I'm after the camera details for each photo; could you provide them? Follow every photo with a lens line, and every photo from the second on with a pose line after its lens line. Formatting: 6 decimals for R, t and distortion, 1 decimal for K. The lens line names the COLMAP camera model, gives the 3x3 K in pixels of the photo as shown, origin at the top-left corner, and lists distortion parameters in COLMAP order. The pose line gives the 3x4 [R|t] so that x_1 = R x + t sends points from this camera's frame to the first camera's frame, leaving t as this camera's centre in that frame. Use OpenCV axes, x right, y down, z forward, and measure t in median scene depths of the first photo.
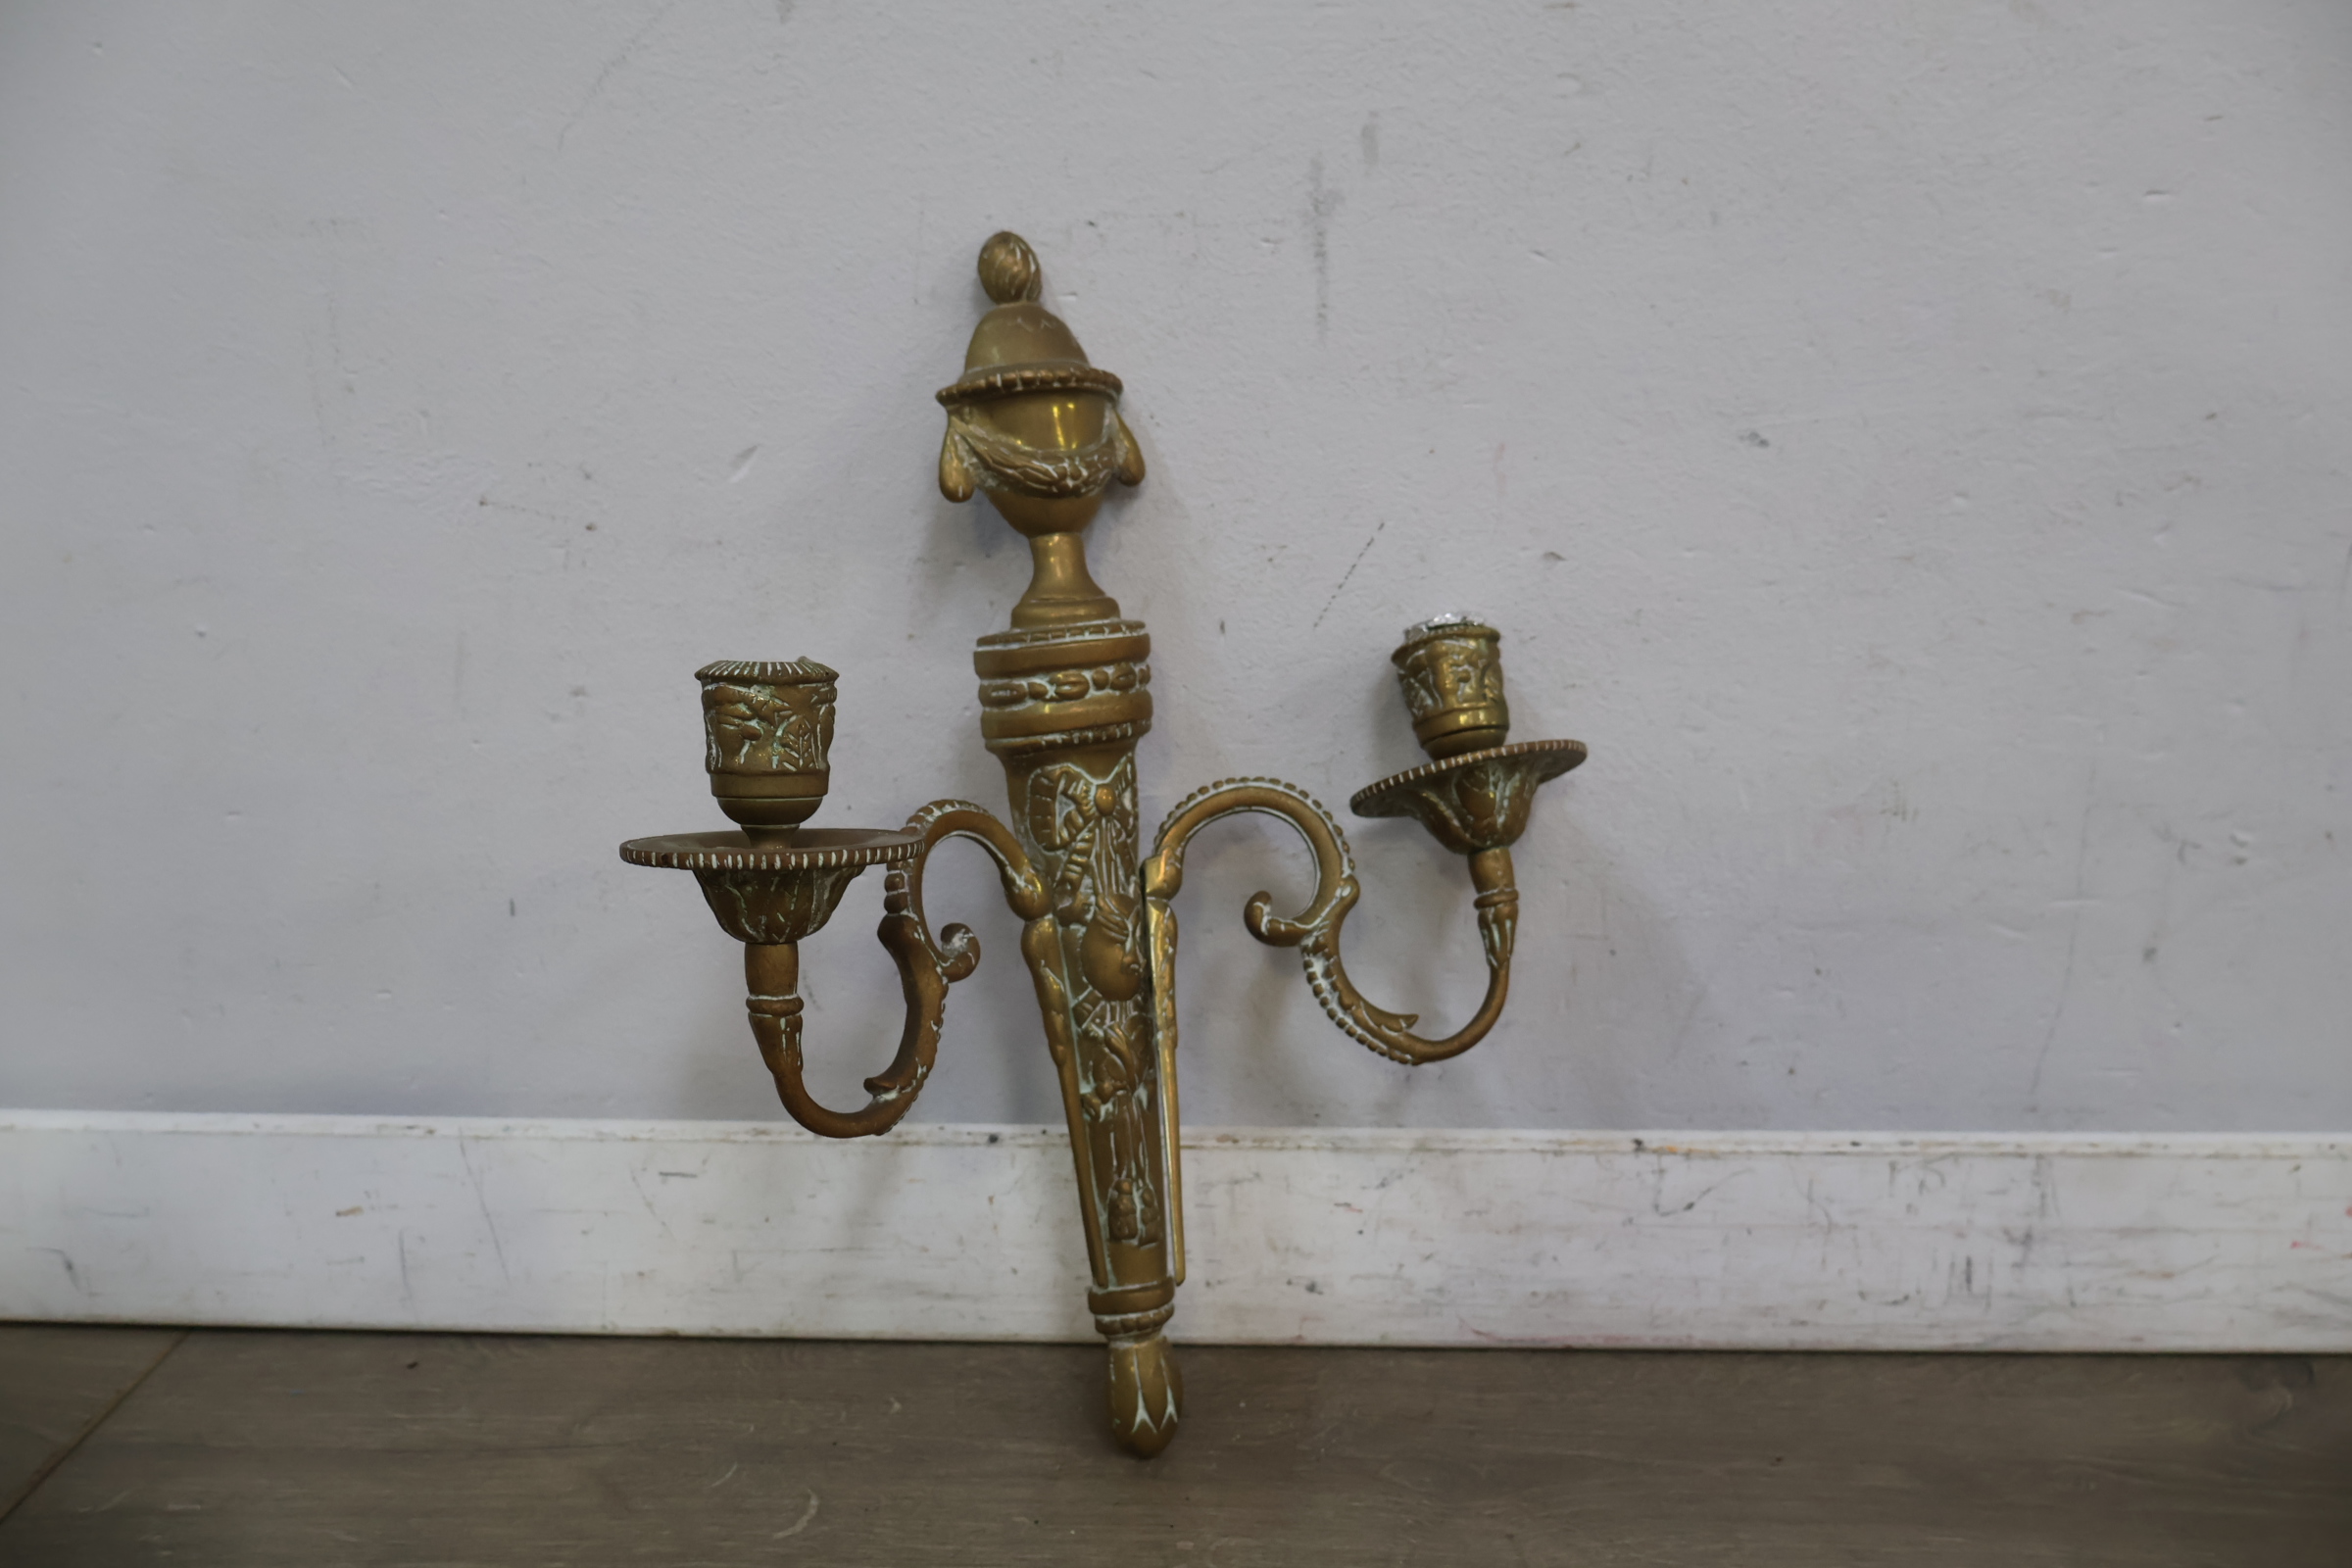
lens RADIAL K [[2018.2, 0, 1173.0], [0, 2018.2, 783.9], [0, 0, 1]] dist [0.006711, 0.009001]
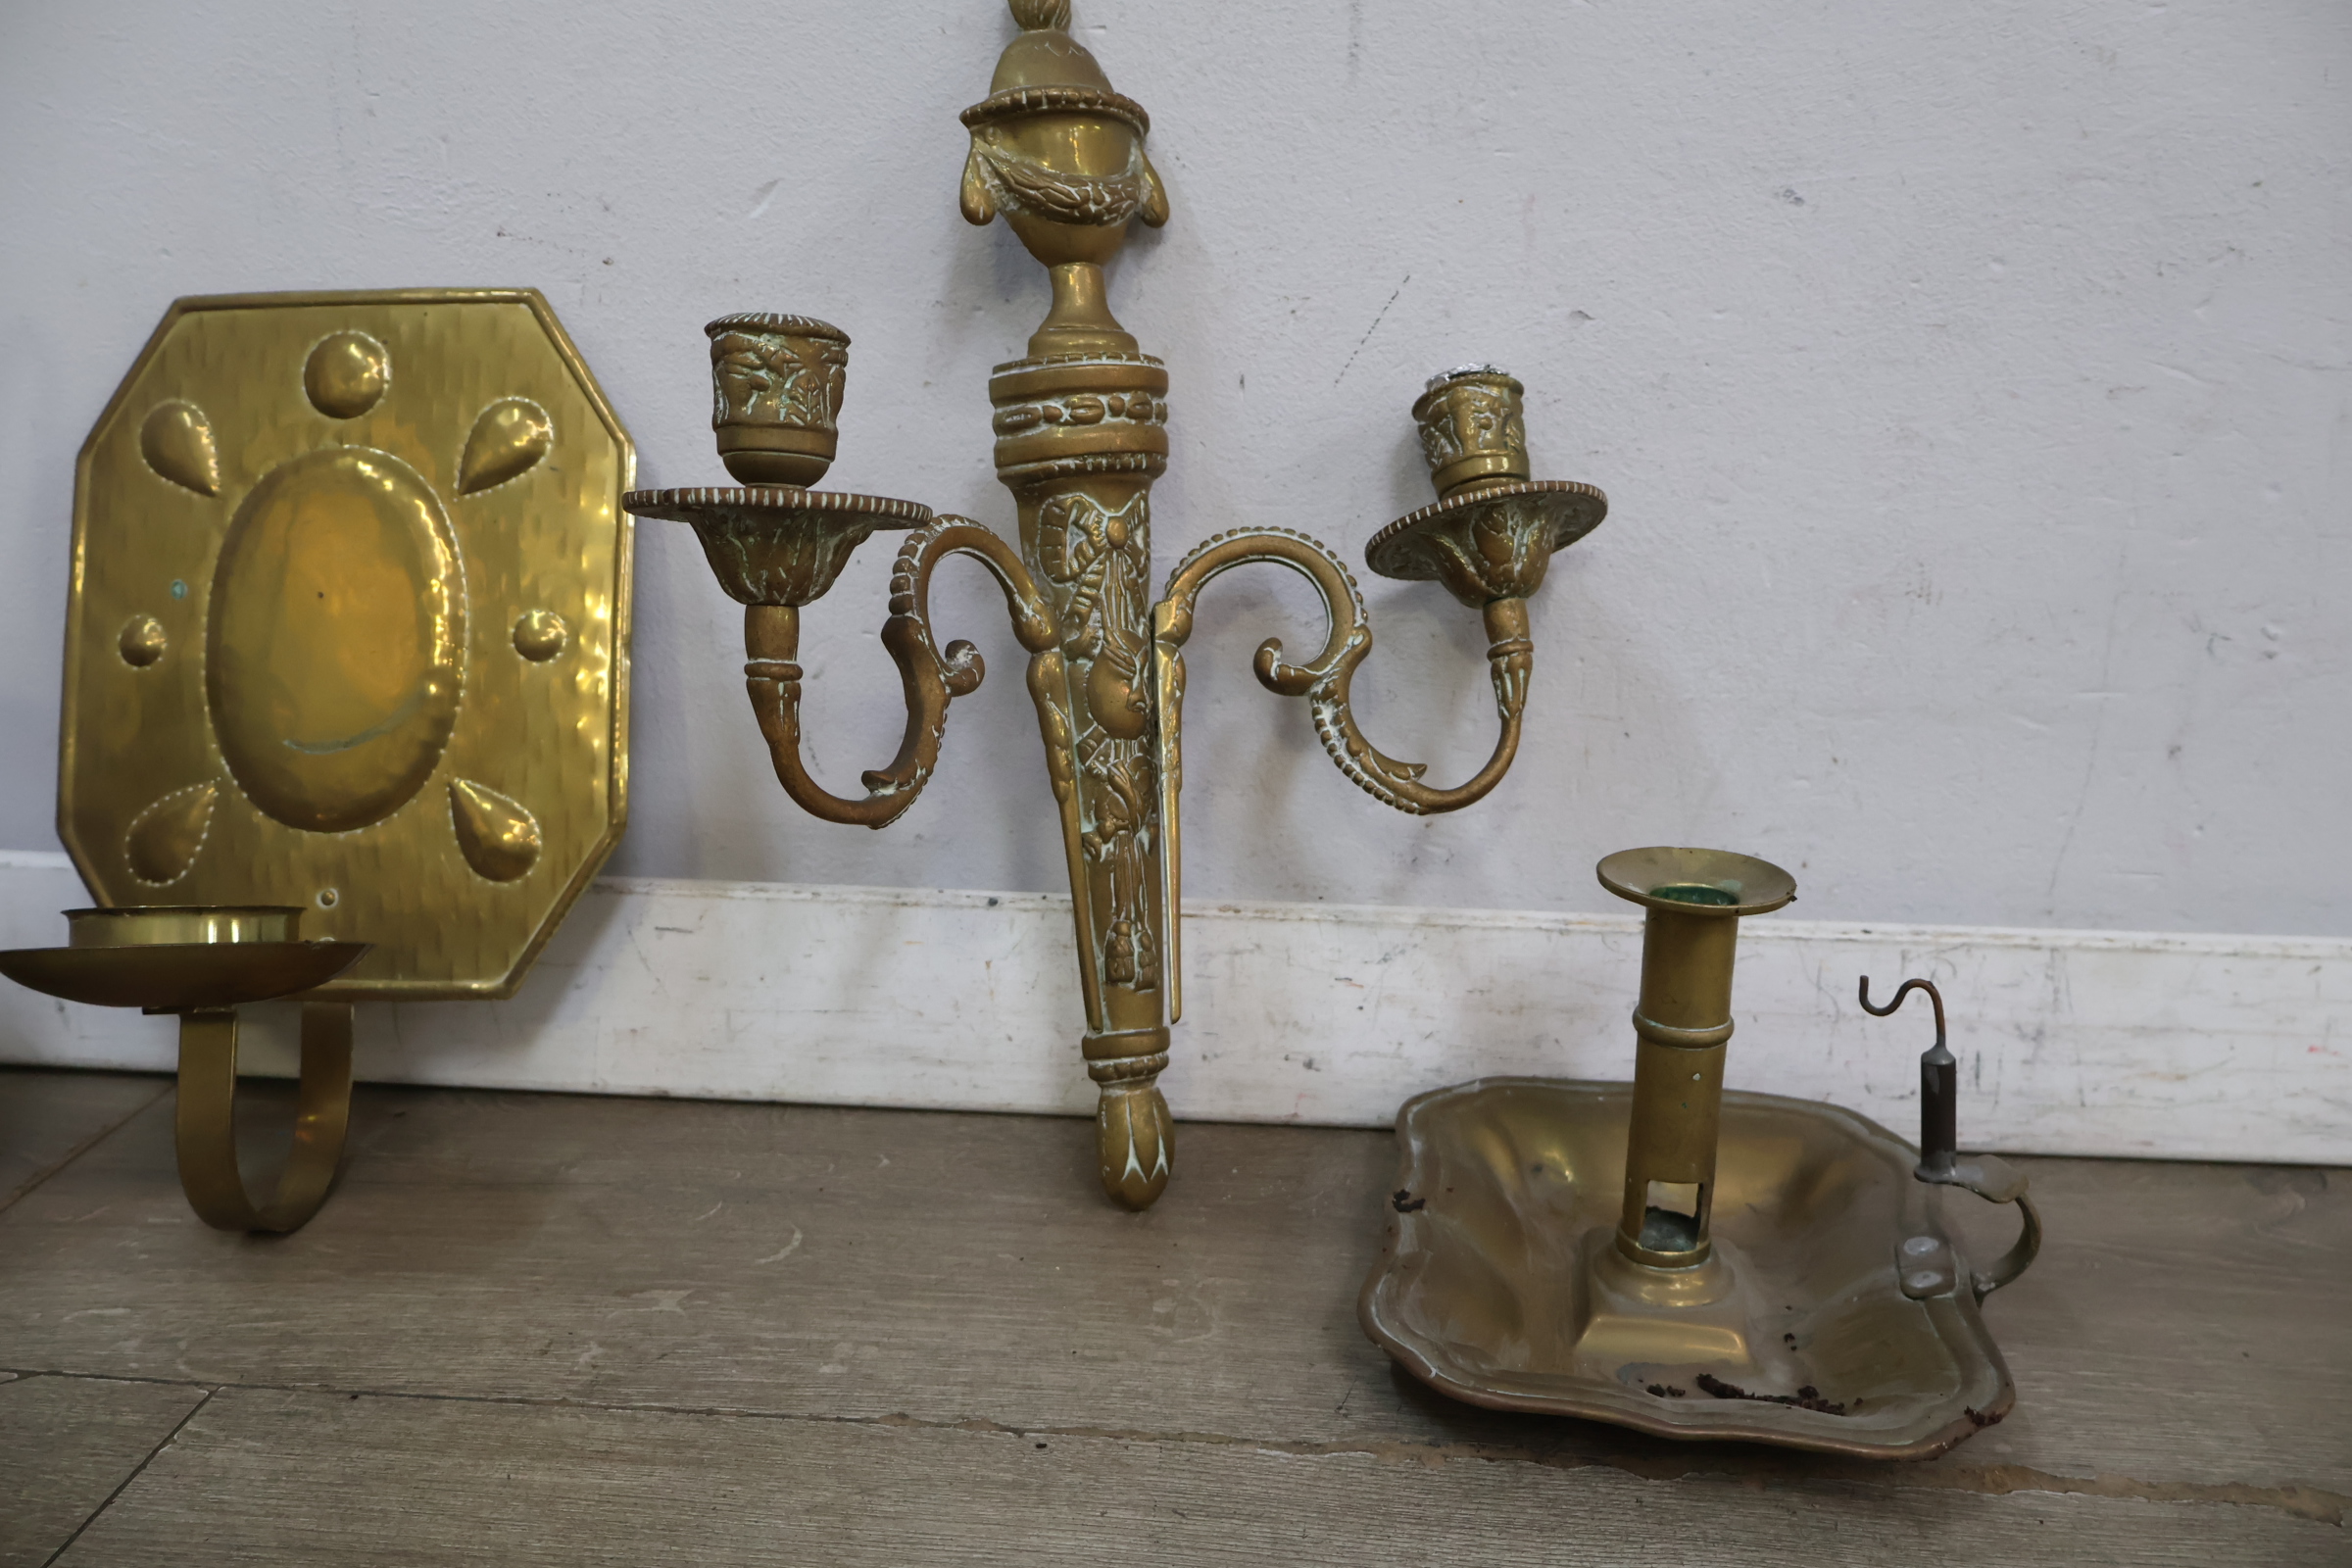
lens RADIAL K [[2018.2, 0, 1170.6], [0, 2018.2, 799.4], [0, 0, 1]] dist [0.006711, 0.009001]
pose [[0.999320, 0.035359, -0.010417, 0.007280], [-0.035386, 0.999371, -0.002468, 0.135359], [0.010324, 0.002835, 0.999943, 0.013462]]
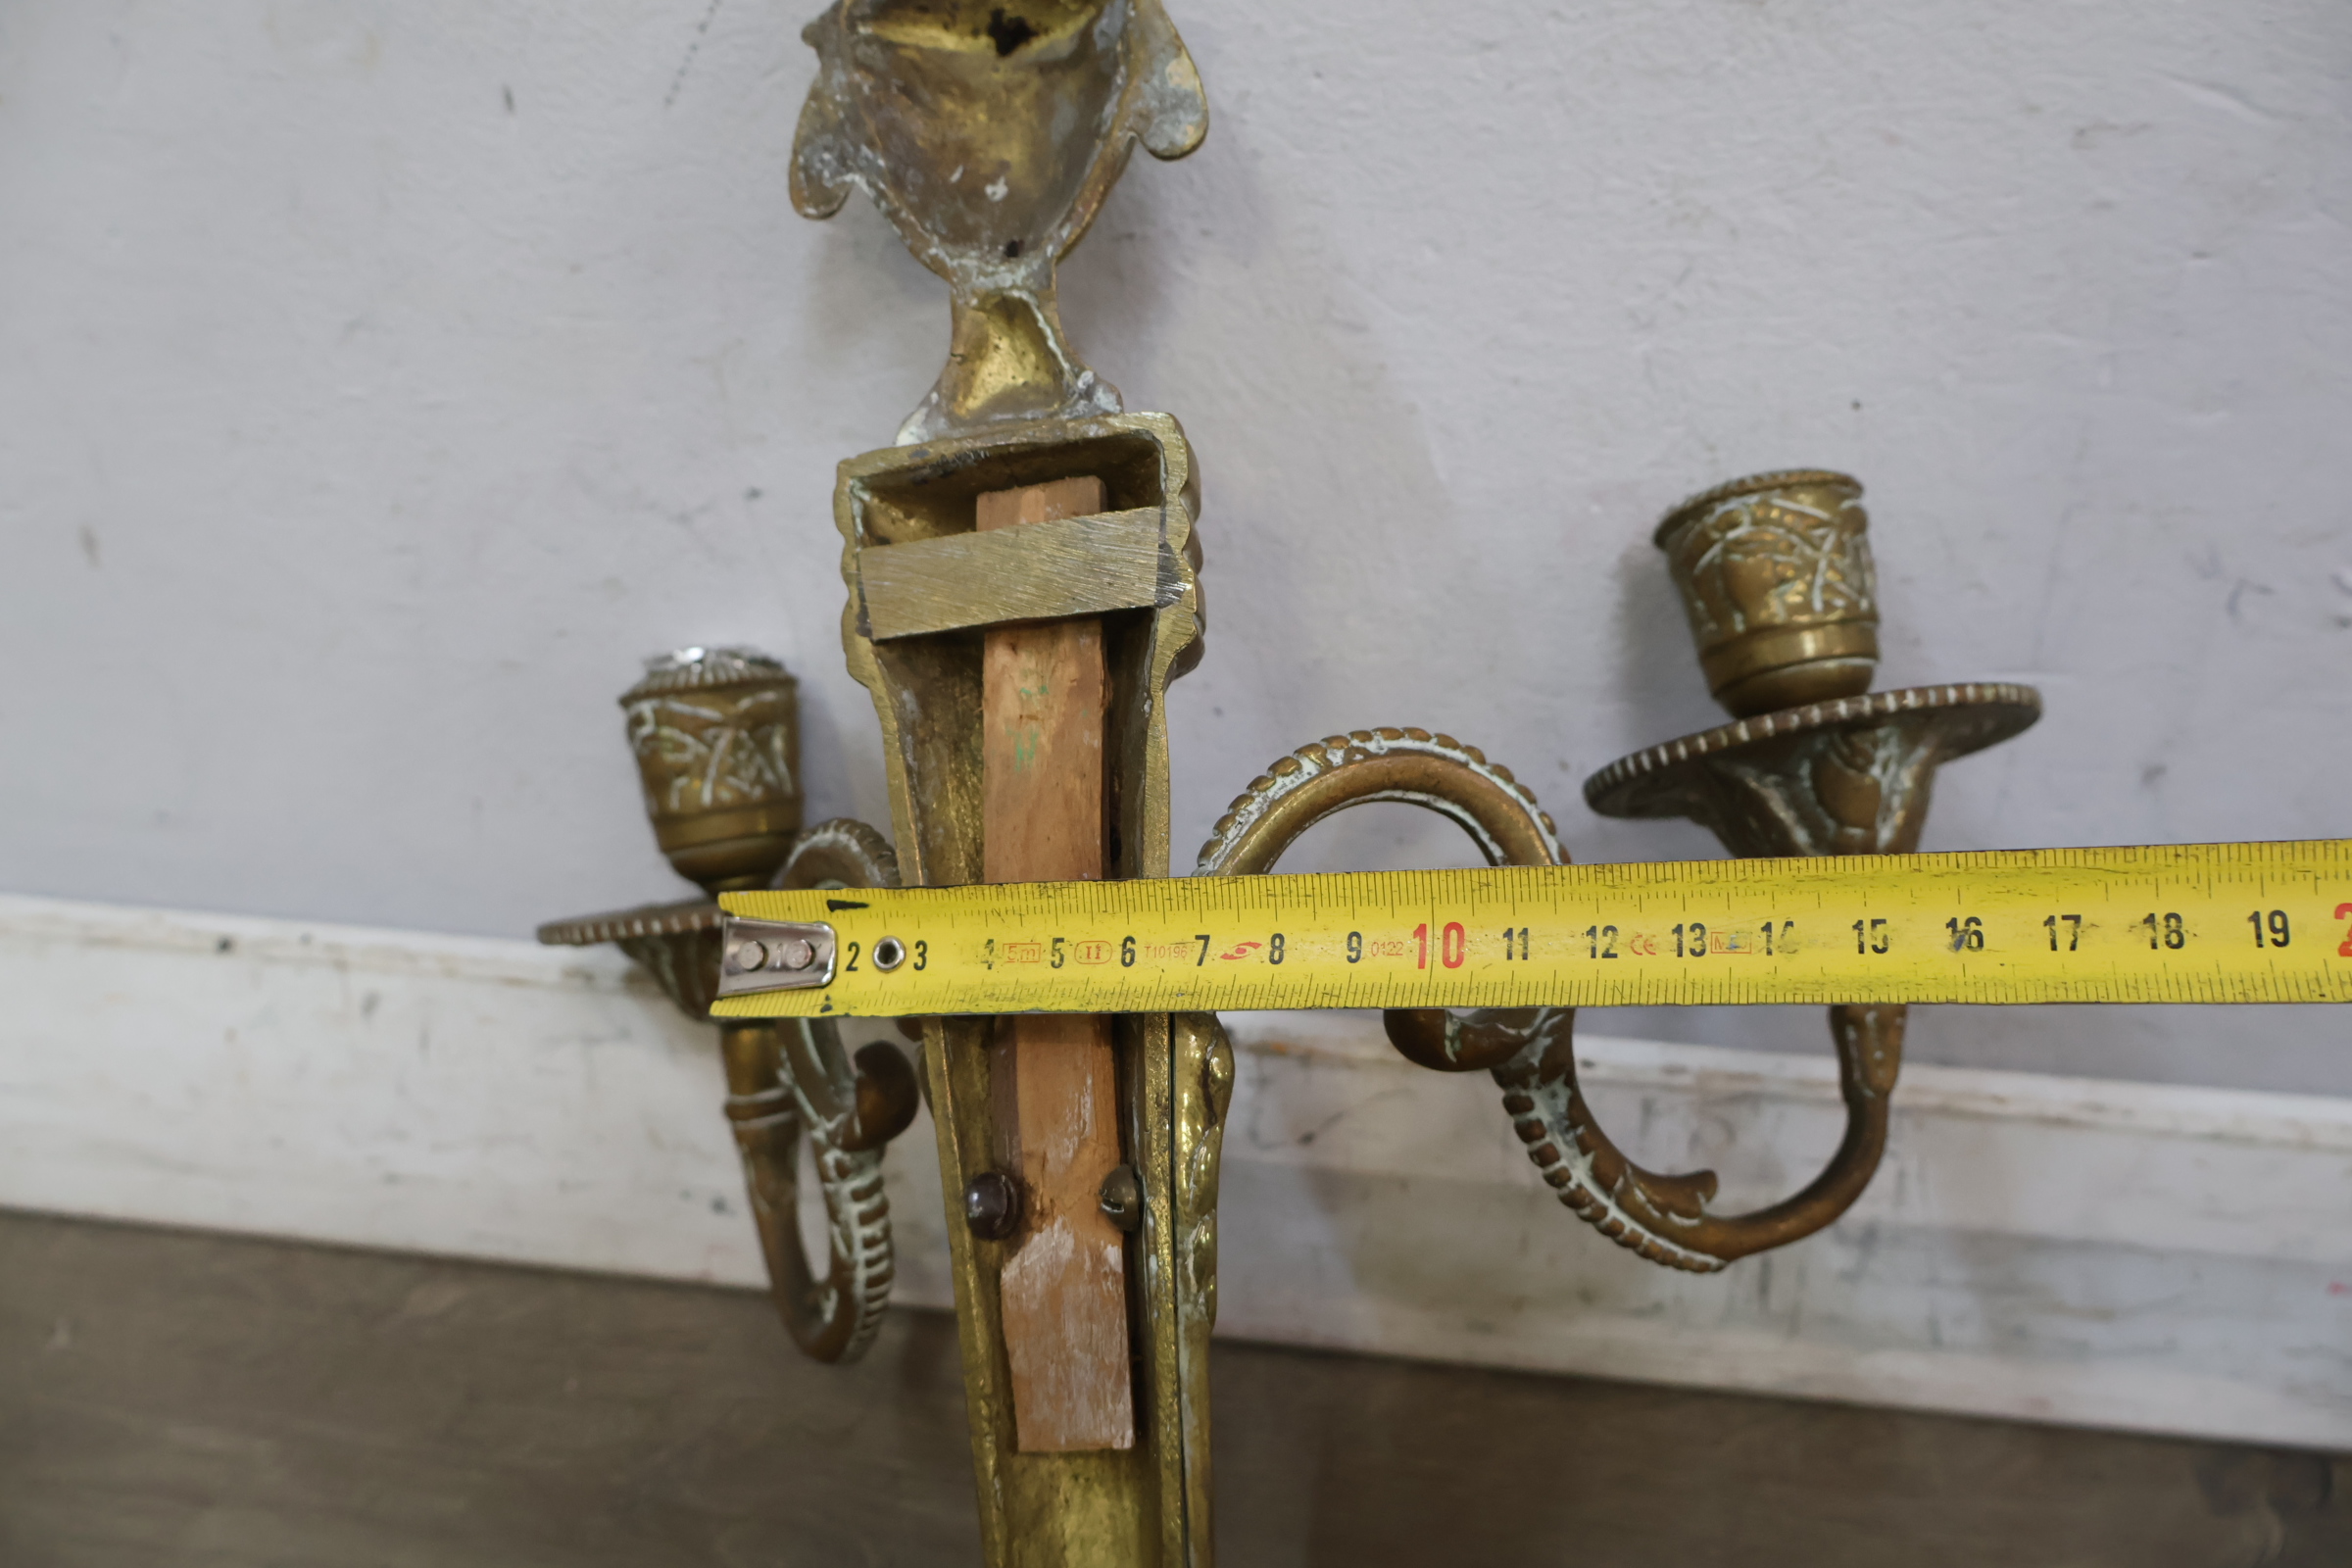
lens RADIAL K [[2018.2, 0, 1178.9], [0, 2018.2, 783.2], [0, 0, 1]] dist [0.006711, 0.009001]
pose [[0.995075, 0.061997, -0.077341, 0.273733], [-0.044910, 0.977563, 0.205798, -0.018090], [0.088365, -0.201311, 0.975533, 0.456389]]
